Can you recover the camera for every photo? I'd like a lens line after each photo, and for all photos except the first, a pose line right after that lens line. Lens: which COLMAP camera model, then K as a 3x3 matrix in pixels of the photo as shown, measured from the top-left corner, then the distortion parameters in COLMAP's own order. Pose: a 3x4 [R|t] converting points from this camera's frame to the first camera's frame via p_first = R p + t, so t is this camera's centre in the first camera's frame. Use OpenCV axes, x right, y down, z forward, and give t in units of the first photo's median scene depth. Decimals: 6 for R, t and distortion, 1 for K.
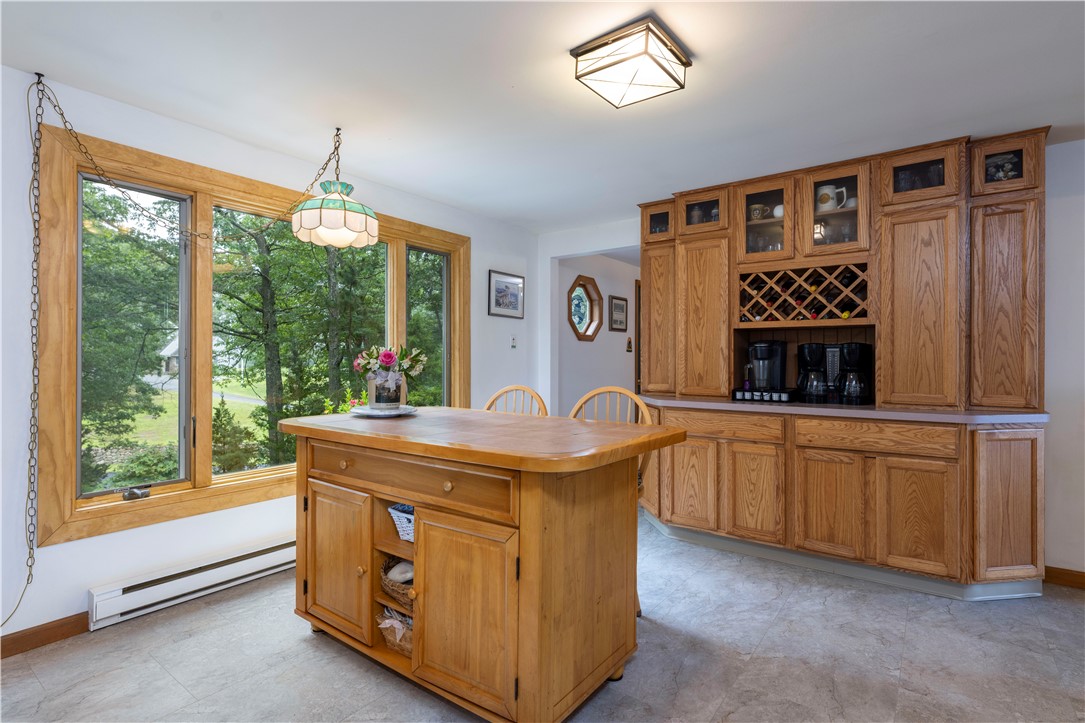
lens RADIAL K [[540.5, 0, 544.1], [0, 540.5, 357.6], [0, 0, 1]] dist [-0.004270, -0.000487]
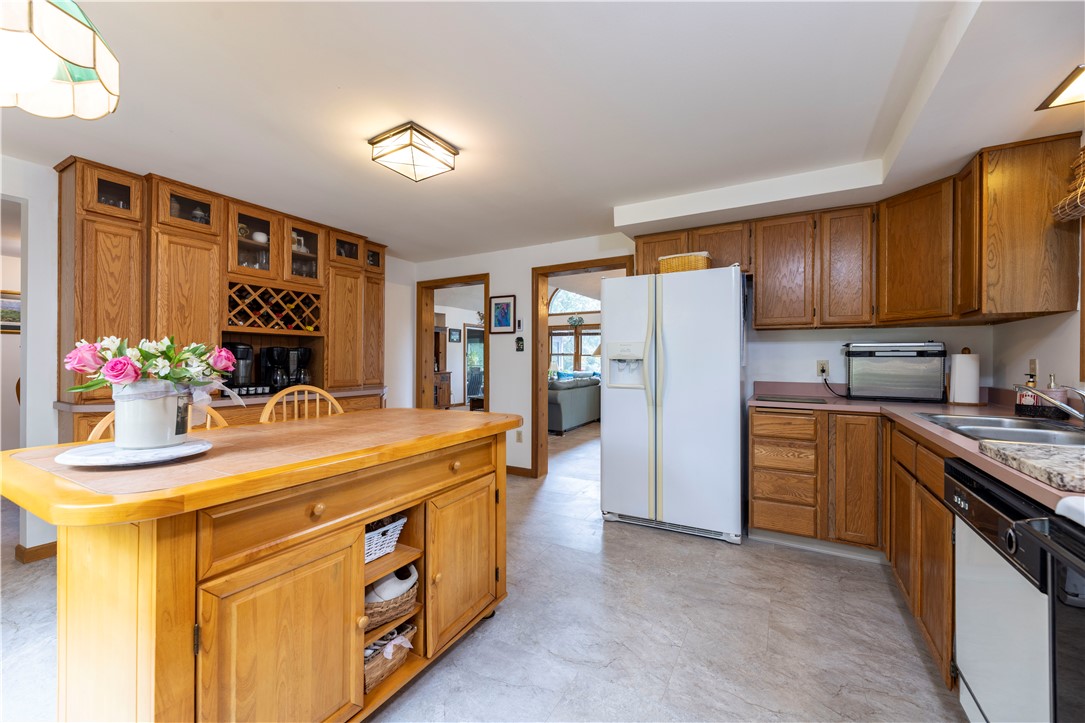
lens RADIAL K [[436.1, 0, 543.7], [0, 436.1, 361.5], [0, 0, 1]] dist [0.000972, 0.000072]
pose [[-0.144515, -0.004925, 0.989490, -0.638448], [-0.005896, 0.999974, 0.004116, 0.000353], [-0.989485, -0.005239, -0.144540, 0.518552]]
